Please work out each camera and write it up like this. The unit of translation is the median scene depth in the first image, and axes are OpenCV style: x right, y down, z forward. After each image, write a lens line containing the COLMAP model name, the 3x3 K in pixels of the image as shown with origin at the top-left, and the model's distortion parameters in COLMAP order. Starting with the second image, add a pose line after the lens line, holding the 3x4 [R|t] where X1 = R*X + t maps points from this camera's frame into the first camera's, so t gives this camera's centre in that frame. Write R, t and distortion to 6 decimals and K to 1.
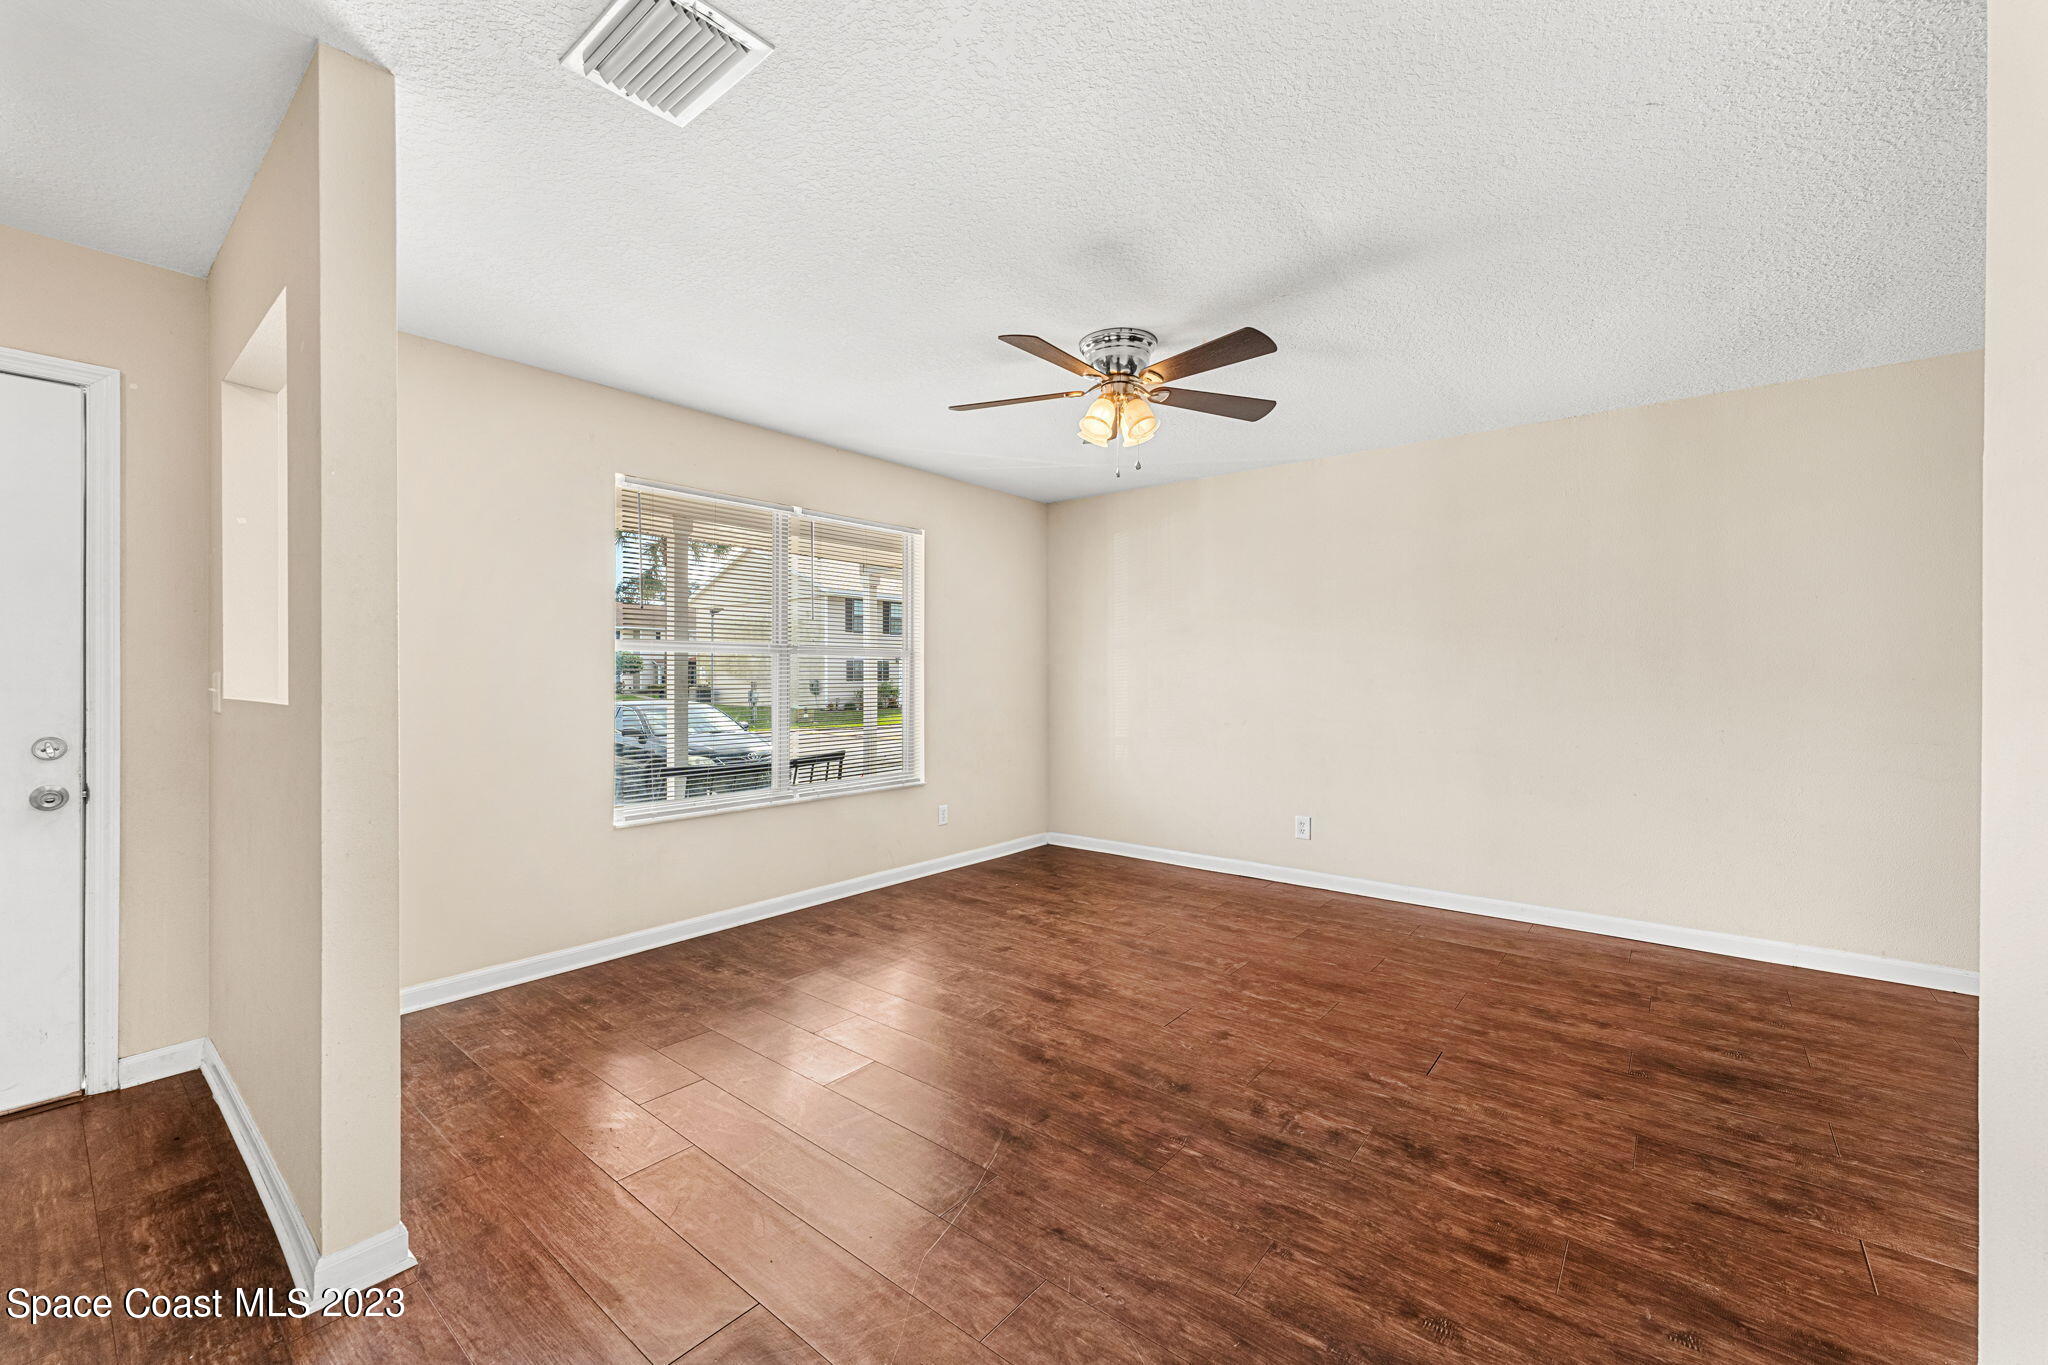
lens RADIAL K [[825.7, 0, 1022.2], [0, 825.7, 676.3], [0, 0, 1]] dist [-0.001651, -0.001037]
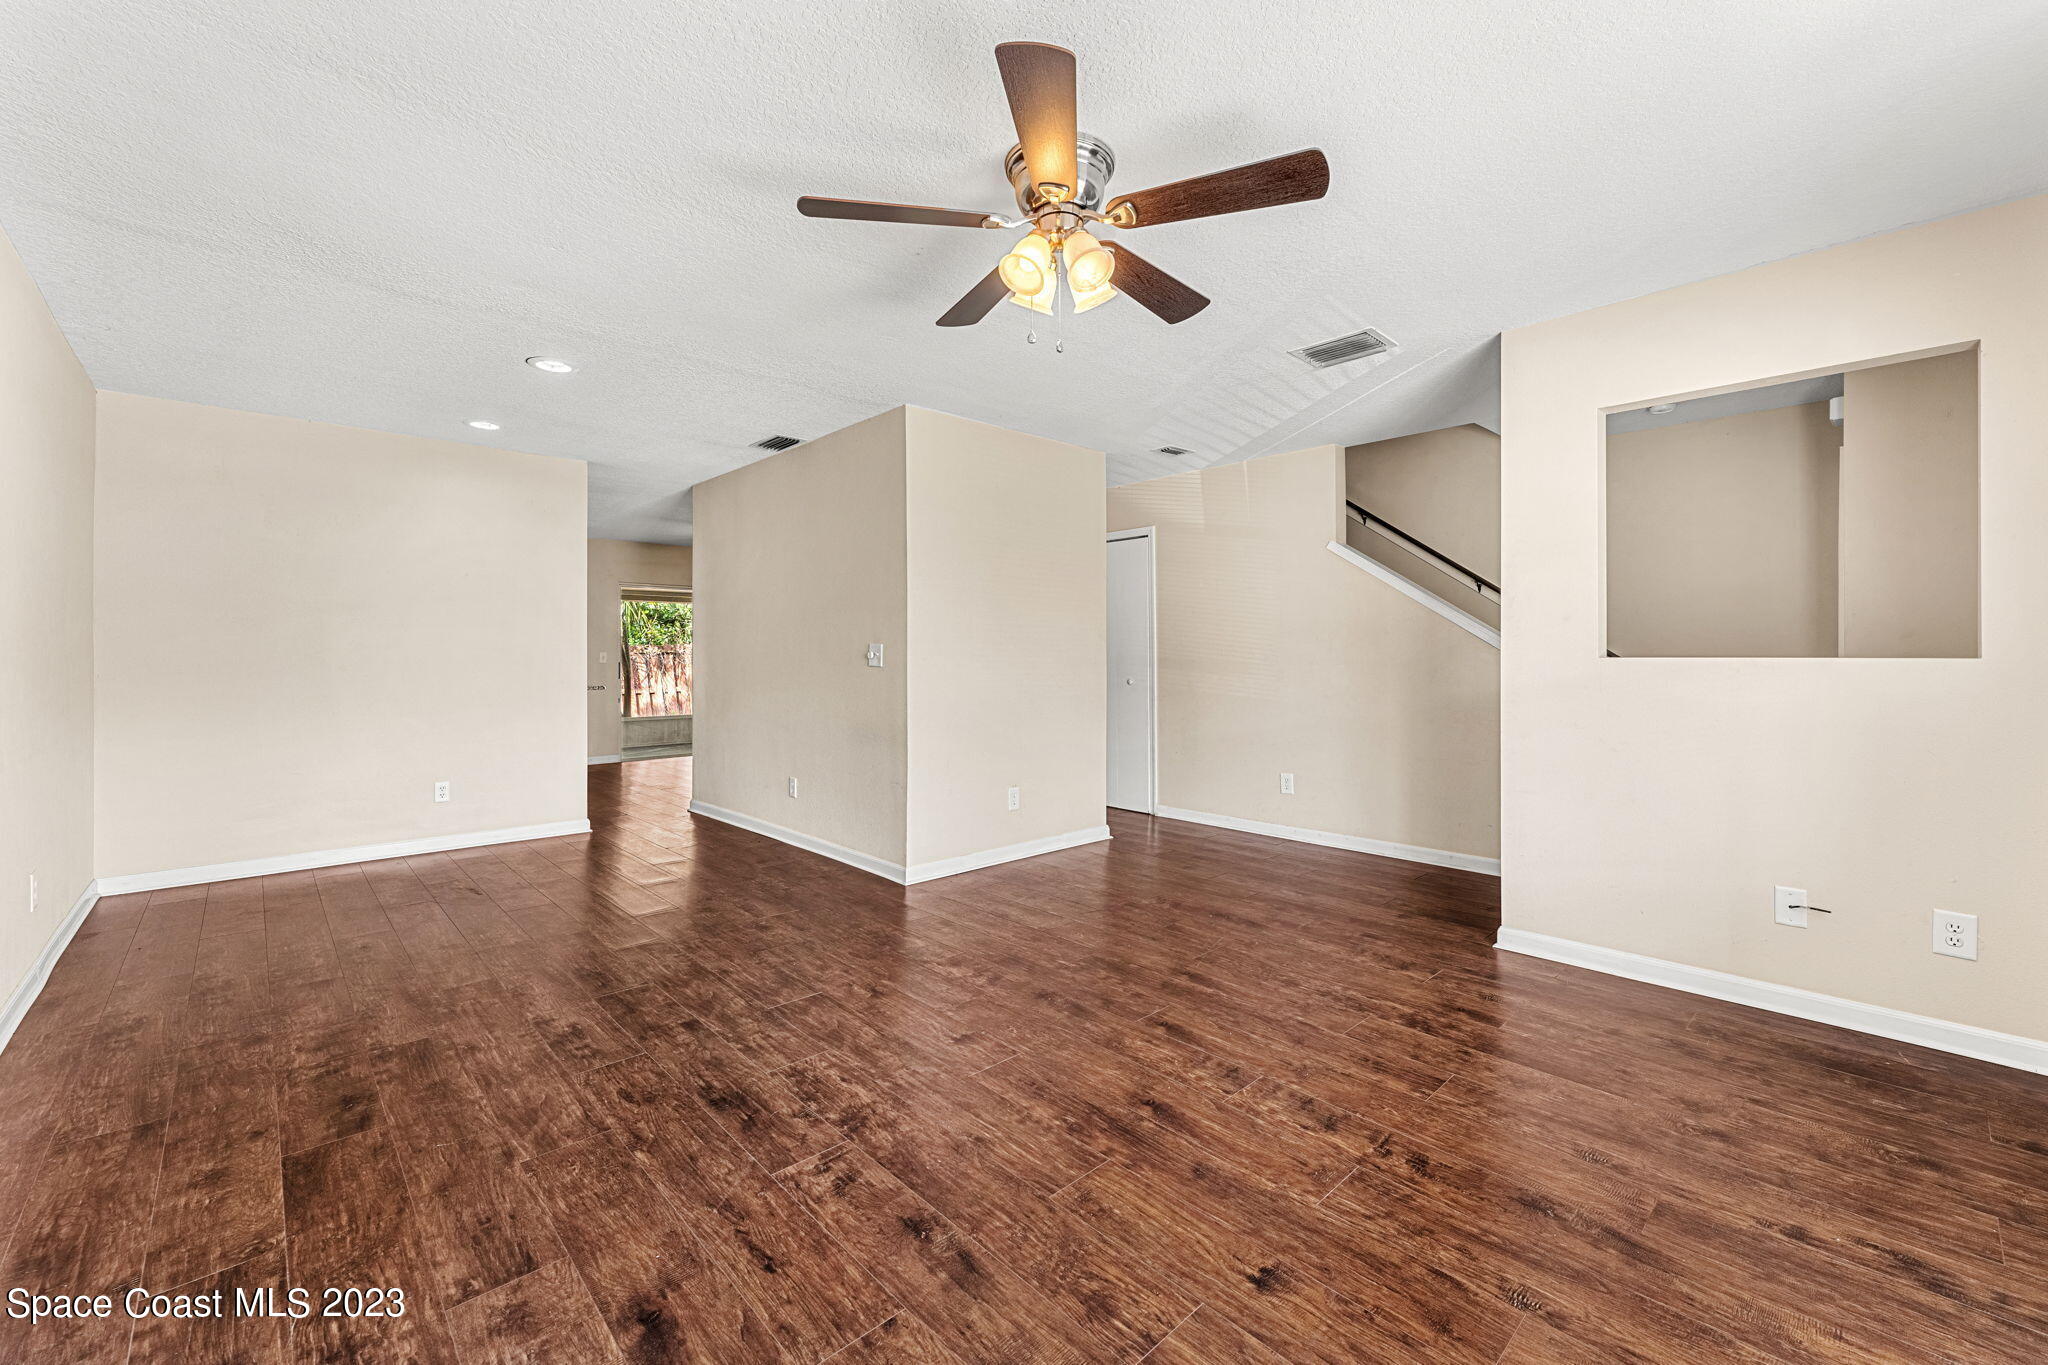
lens RADIAL K [[825.7, 0, 1025.2], [0, 825.7, 666.6], [0, 0, 1]] dist [-0.001651, -0.001037]
pose [[-0.991560, -0.000453, 0.129647, 0.058128], [0.001437, 0.999894, 0.014485, 0.017839], [-0.129639, 0.014549, -0.991454, 1.777314]]
